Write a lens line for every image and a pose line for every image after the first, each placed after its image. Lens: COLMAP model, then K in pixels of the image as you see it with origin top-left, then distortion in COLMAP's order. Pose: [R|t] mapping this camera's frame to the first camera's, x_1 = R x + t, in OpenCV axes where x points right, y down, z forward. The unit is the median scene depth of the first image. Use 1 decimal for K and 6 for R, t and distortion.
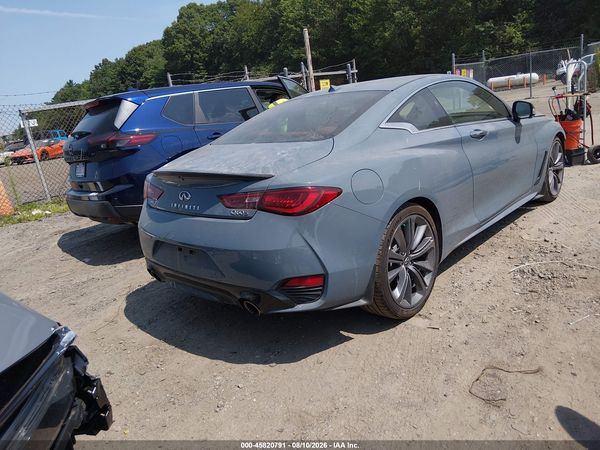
lens RADIAL K [[468.7, 0, 304.6], [0, 468.7, 223.9], [0, 0, 1]] dist [0.107556, -0.196311]
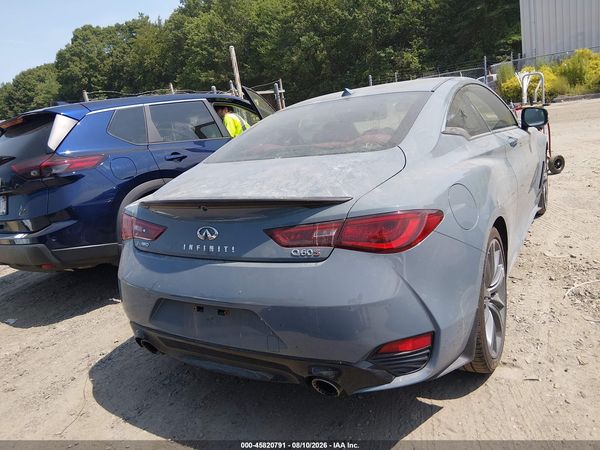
lens RADIAL K [[468.7, 0, 304.6], [0, 468.7, 223.9], [0, 0, 1]] dist [0.107556, -0.196311]
pose [[0.980341, -0.057080, 0.188873, -0.129780], [0.066149, 0.996923, -0.042063, -0.018105], [-0.185890, 0.053730, 0.981100, 0.149506]]
